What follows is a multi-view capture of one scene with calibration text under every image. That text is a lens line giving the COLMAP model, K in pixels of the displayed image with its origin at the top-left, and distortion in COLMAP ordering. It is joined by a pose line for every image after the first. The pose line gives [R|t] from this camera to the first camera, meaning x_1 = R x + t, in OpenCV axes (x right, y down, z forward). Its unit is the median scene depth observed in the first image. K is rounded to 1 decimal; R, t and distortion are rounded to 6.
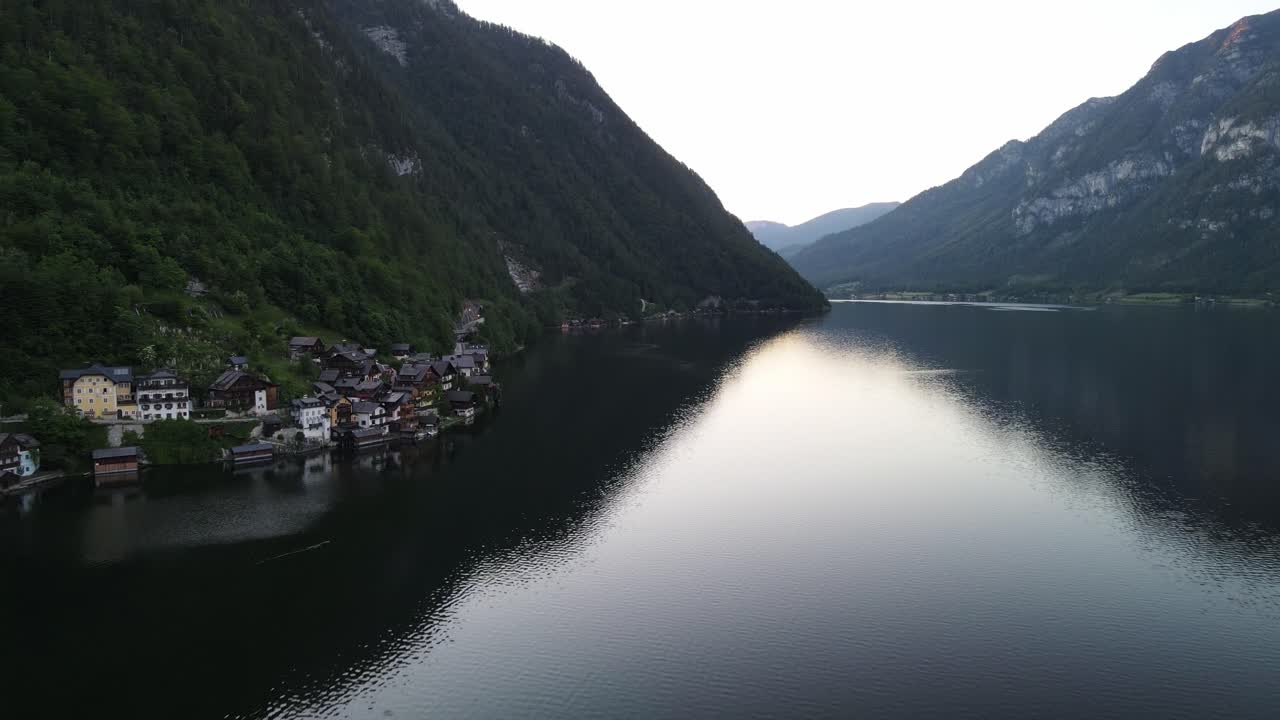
lens RADIAL K [[951.3, 0, 680.8], [0, 951.3, 359.1], [0, 0, 1]] dist [0.048025, -0.054280]
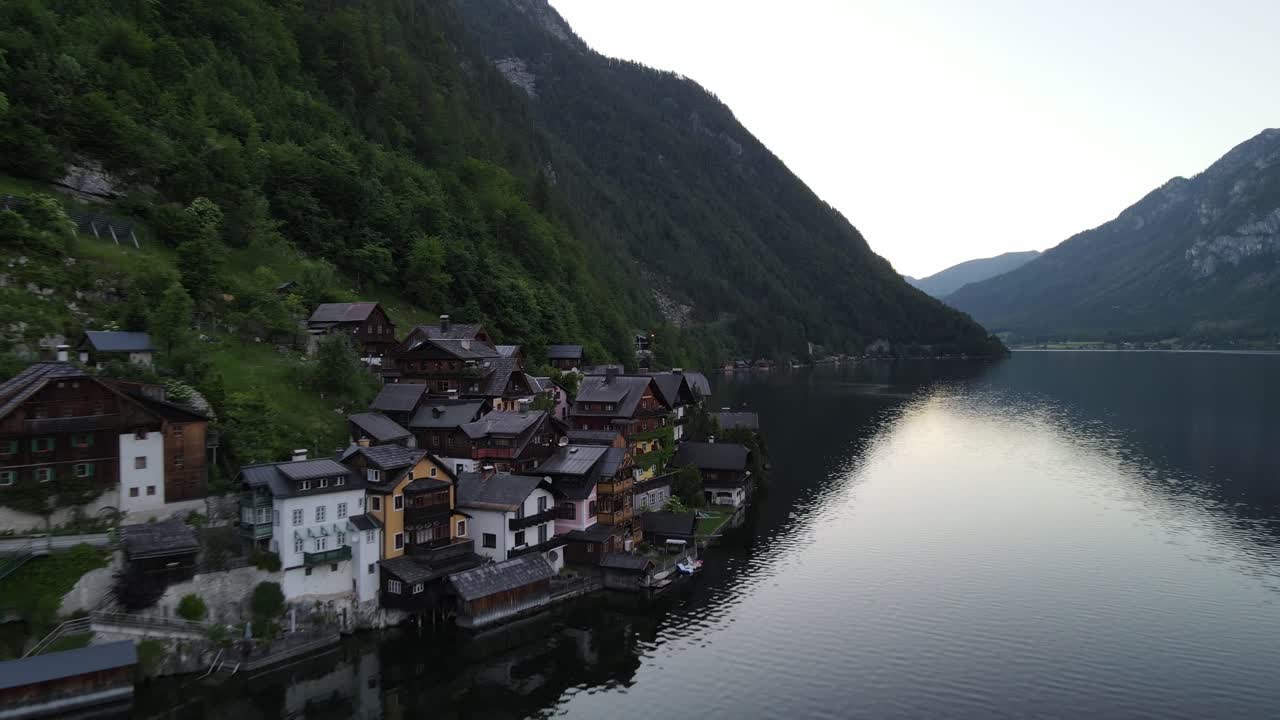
lens RADIAL K [[951.3, 0, 676.1], [0, 951.3, 374.1], [0, 0, 1]] dist [0.048025, -0.054280]
pose [[0.992227, -0.004920, -0.124343, -0.195331], [-0.000845, 0.998929, -0.046265, 0.022510], [0.124437, 0.046010, 0.991160, 0.585384]]
